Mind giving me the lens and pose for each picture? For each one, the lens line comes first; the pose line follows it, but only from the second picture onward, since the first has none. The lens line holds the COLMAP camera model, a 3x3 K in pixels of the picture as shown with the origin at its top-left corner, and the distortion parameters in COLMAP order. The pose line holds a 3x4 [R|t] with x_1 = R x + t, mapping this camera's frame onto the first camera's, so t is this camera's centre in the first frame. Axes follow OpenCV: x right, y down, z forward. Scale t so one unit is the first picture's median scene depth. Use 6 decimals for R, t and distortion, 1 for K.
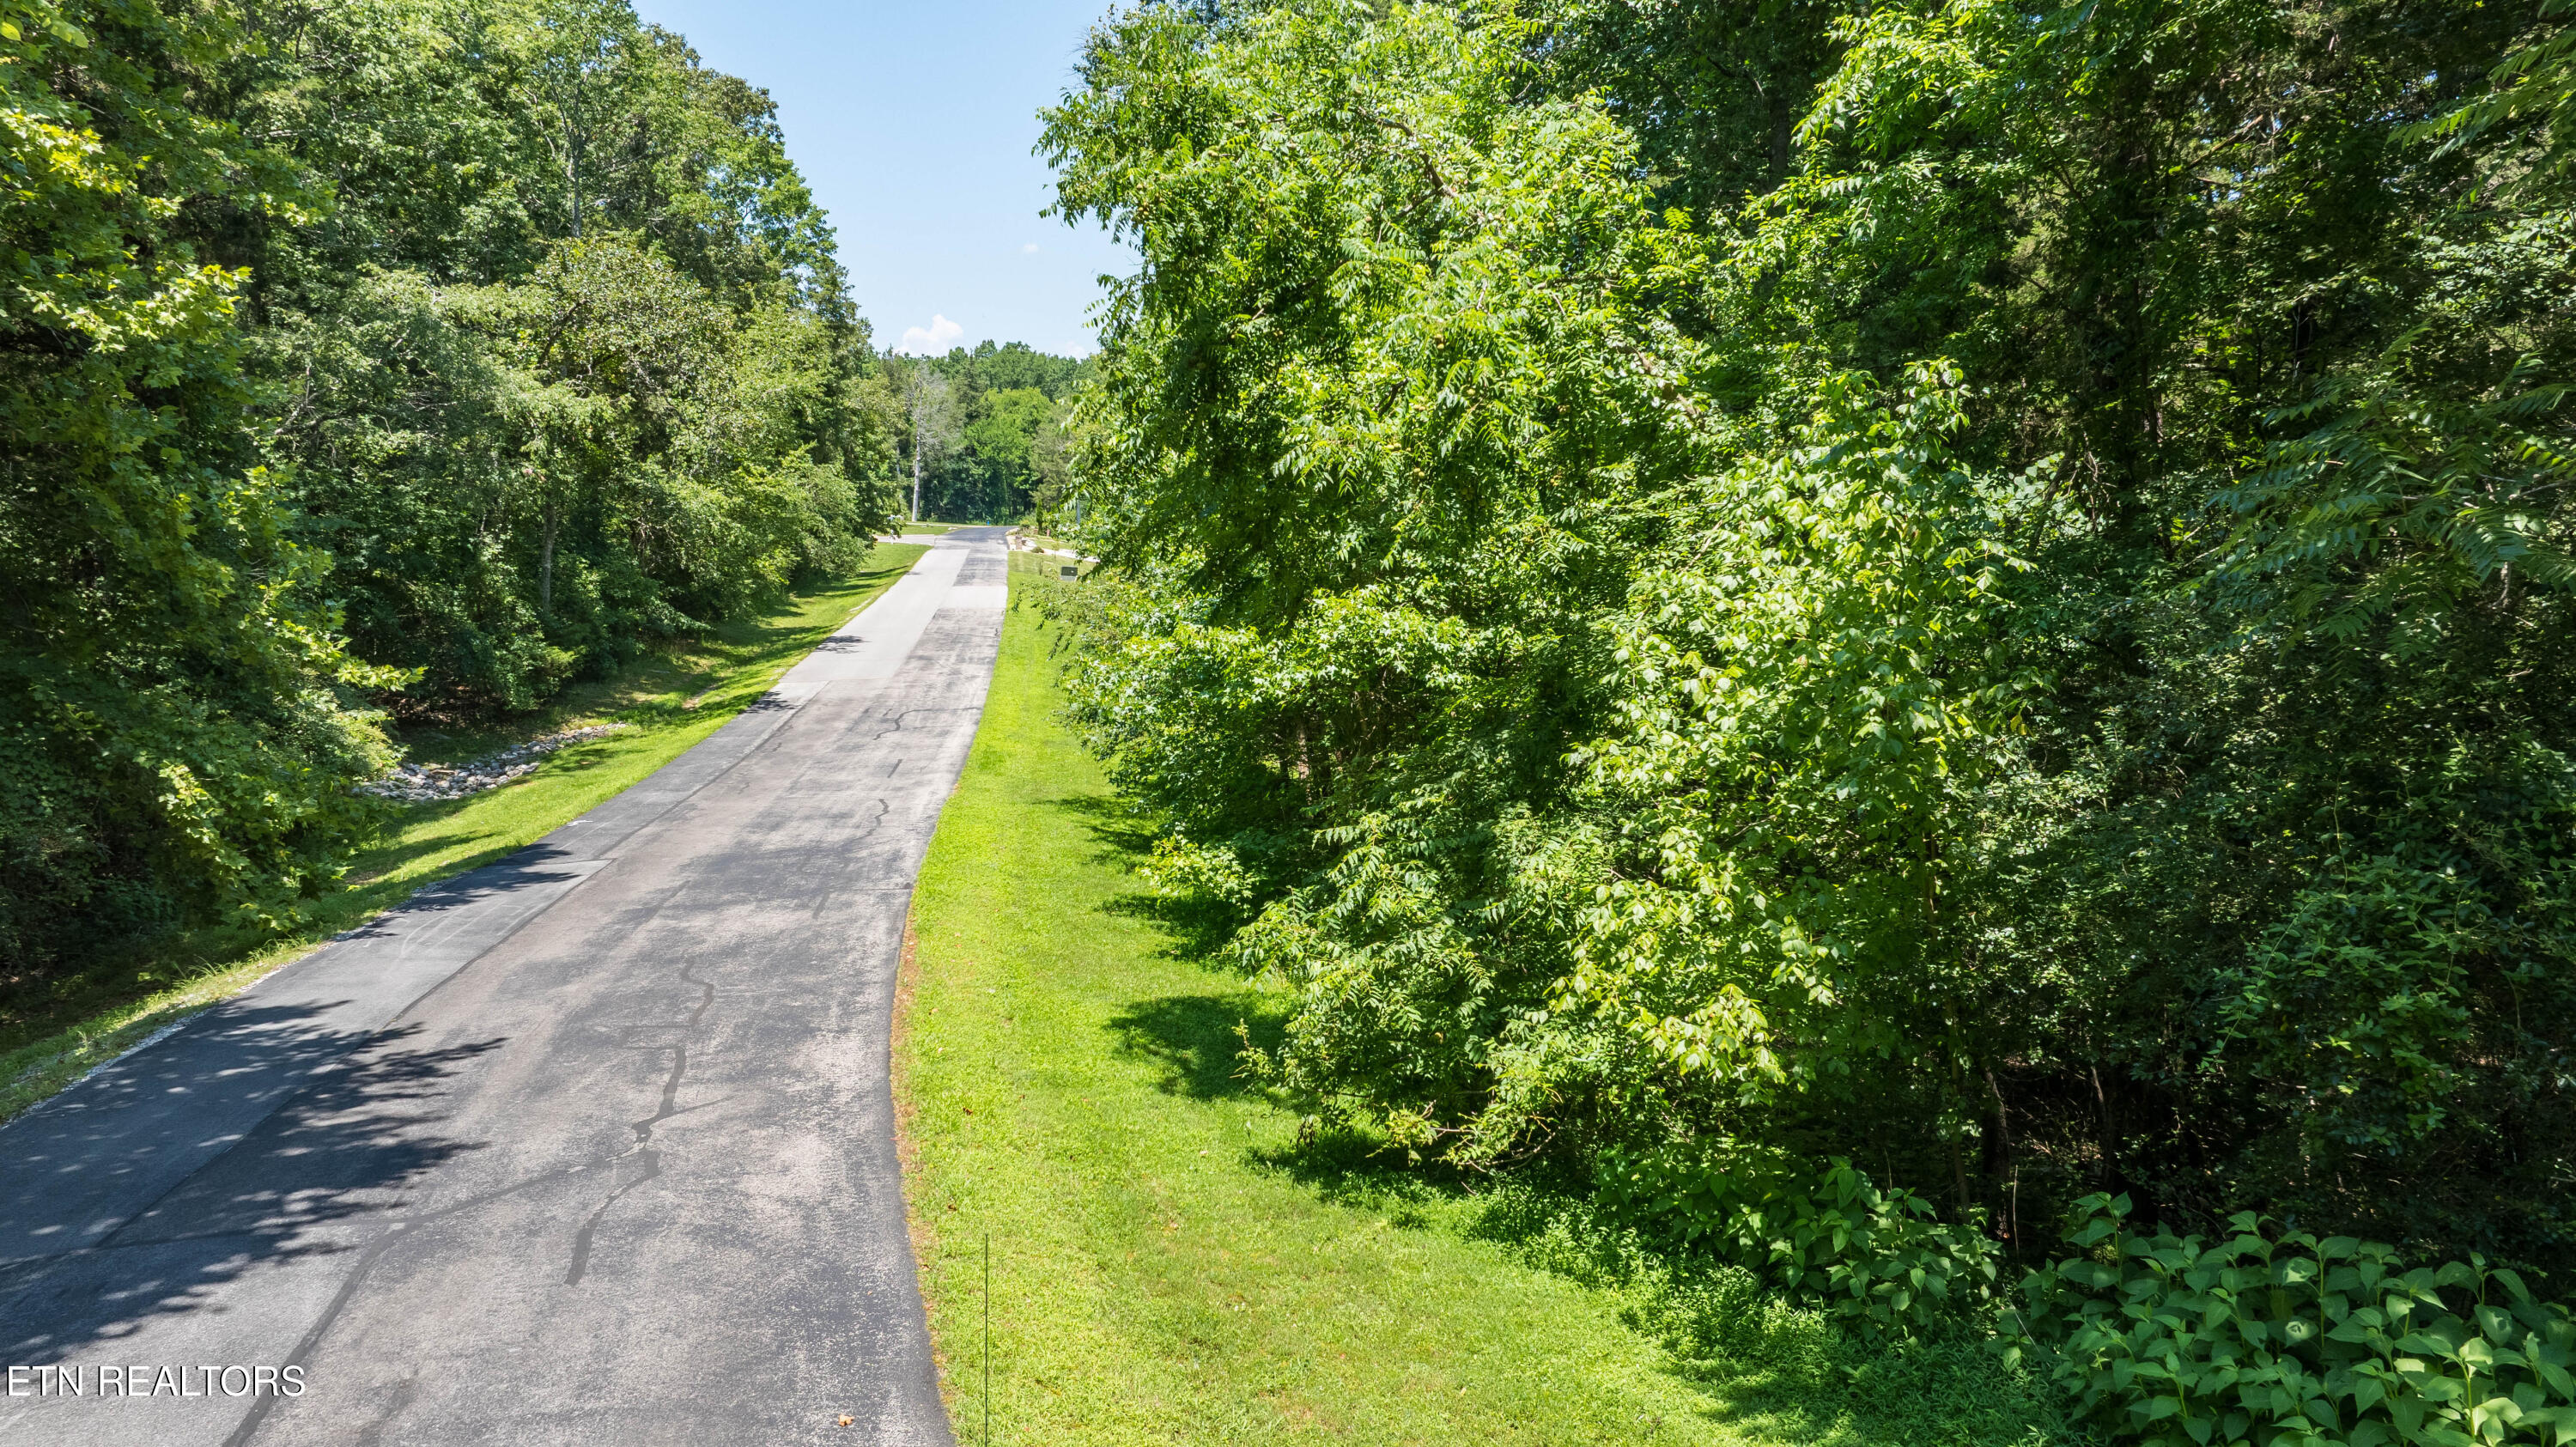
lens RADIAL K [[1800.7, 0, 1281.7], [0, 1800.7, 720.9], [0, 0, 1]] dist [-0.036999, 0.030180]
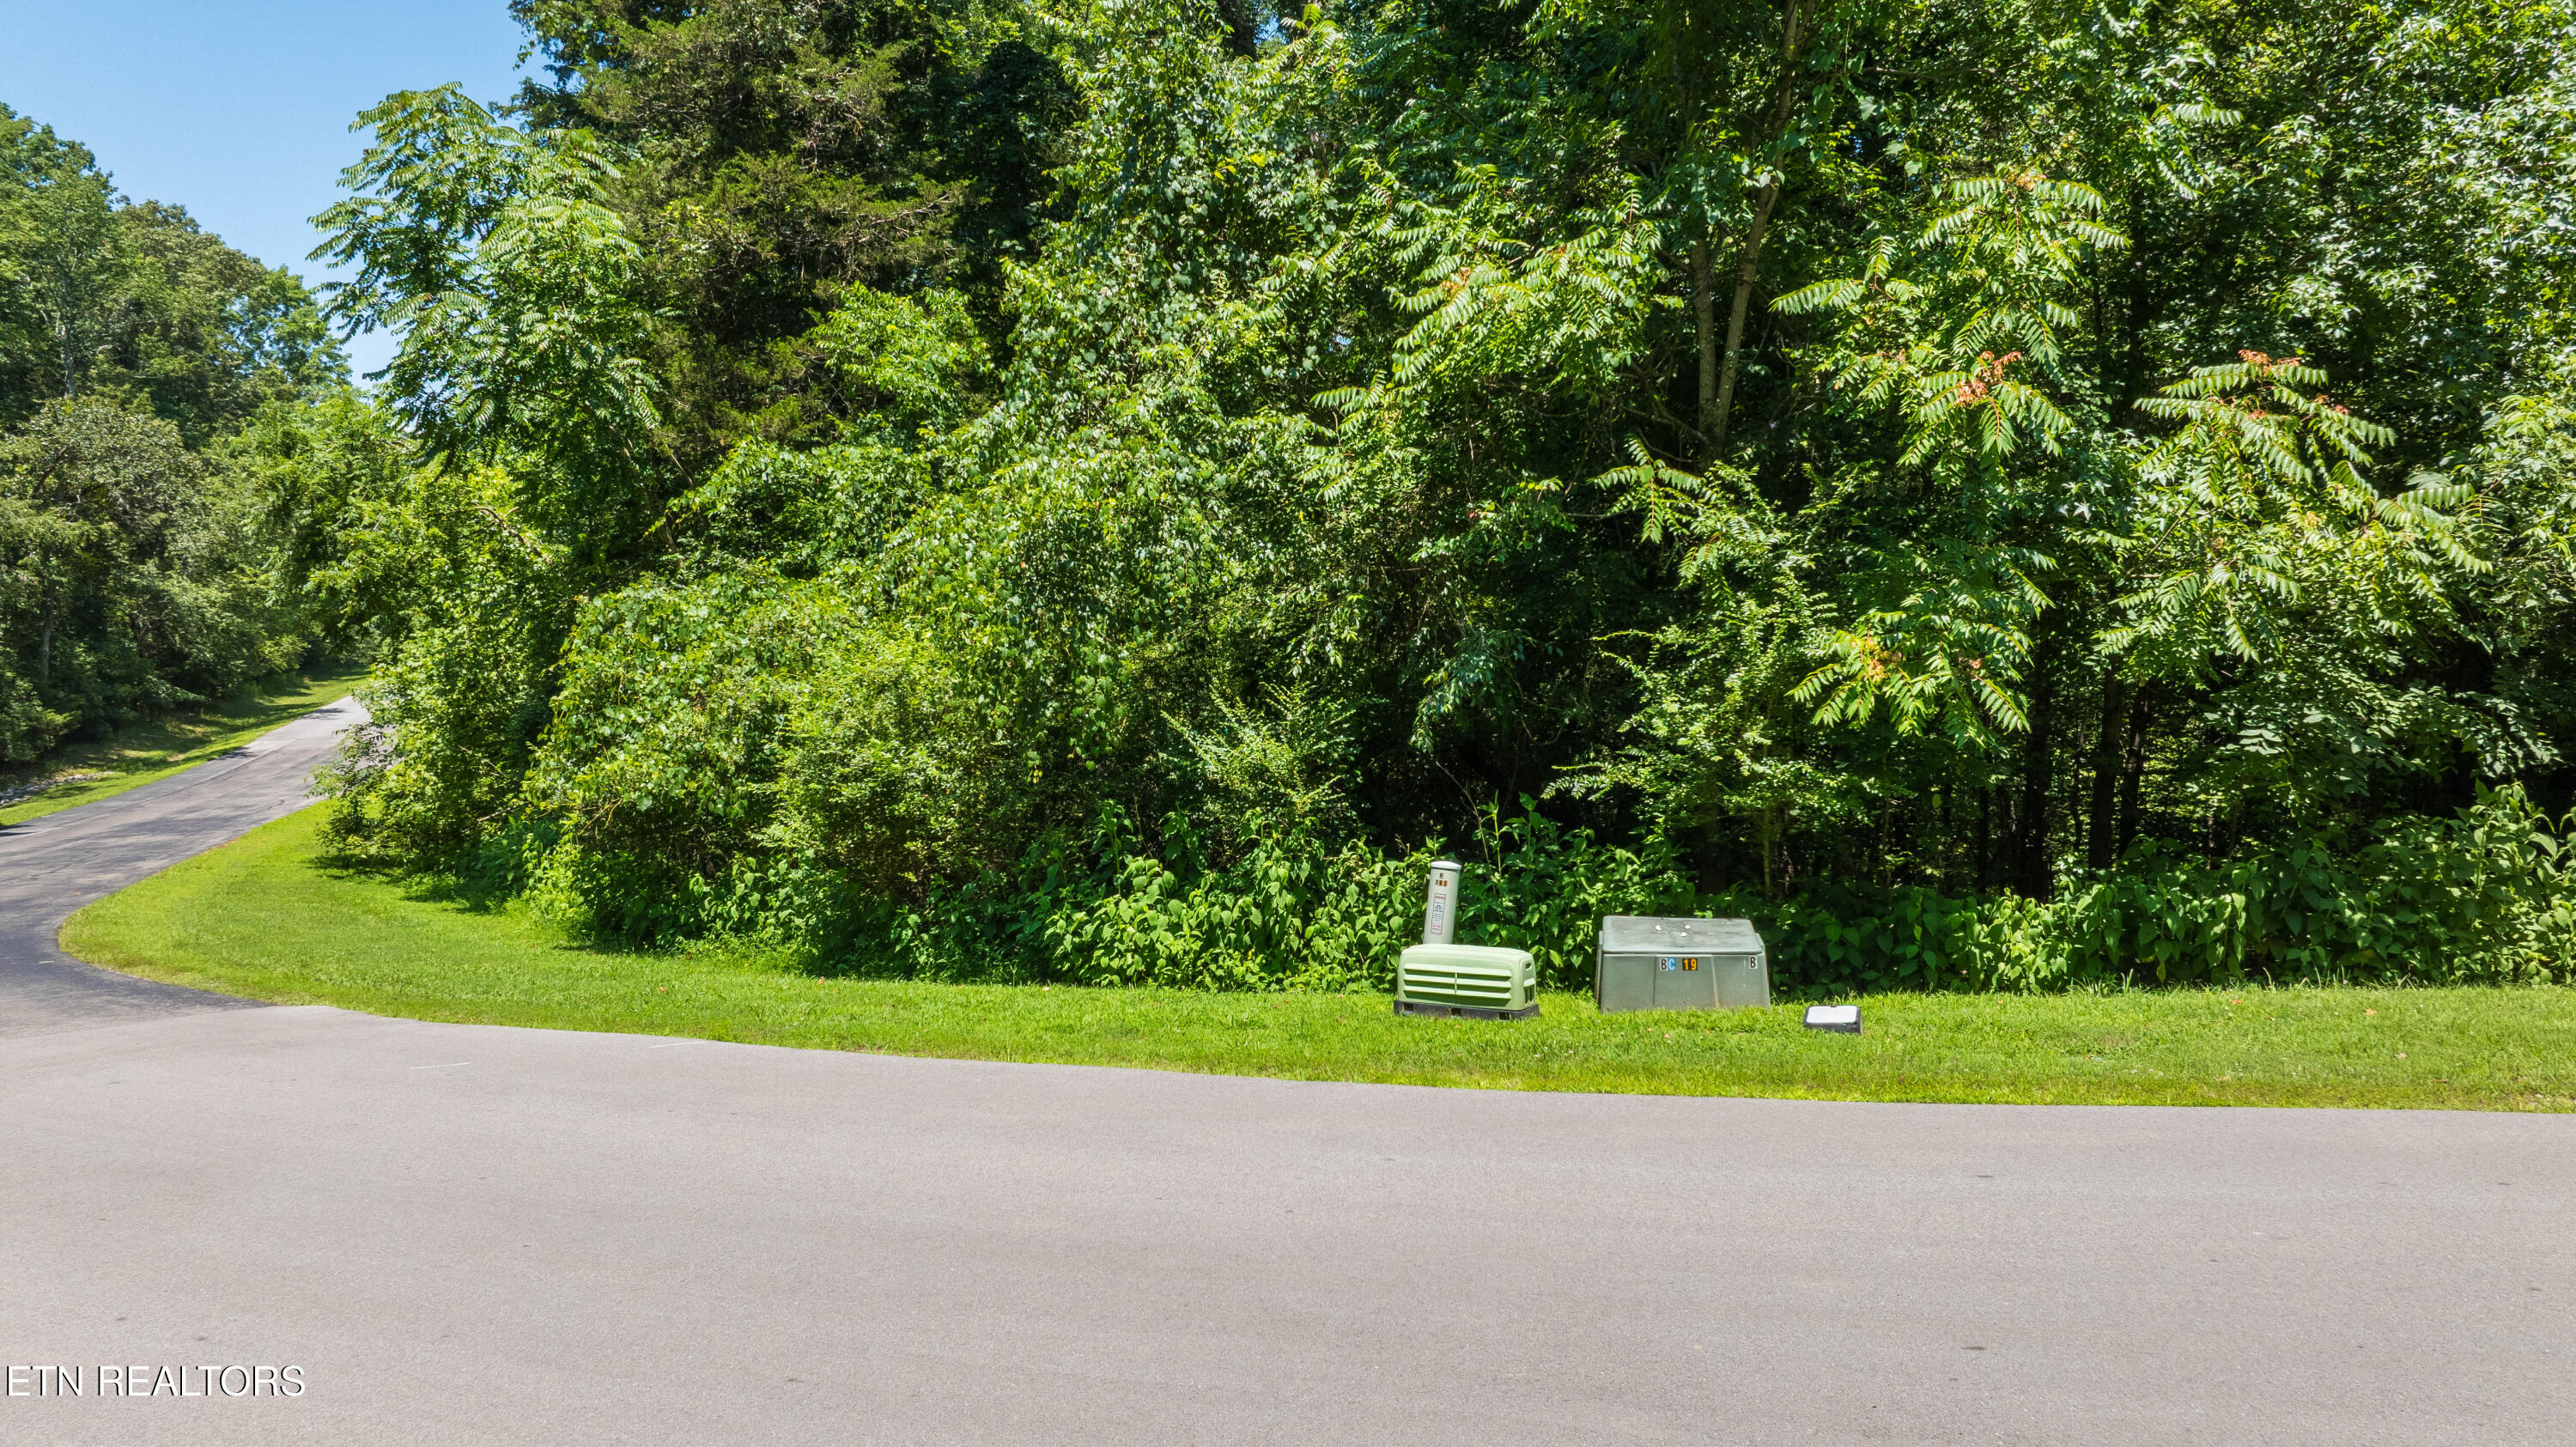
lens RADIAL K [[1800.7, 0, 1297.3], [0, 1800.7, 727.5], [0, 0, 1]] dist [-0.036999, 0.030180]
pose [[0.979095, -0.013006, 0.202987, 0.169454], [0.022172, 0.998831, -0.042948, 0.036243], [-0.202191, 0.046551, 0.978239, -0.345295]]
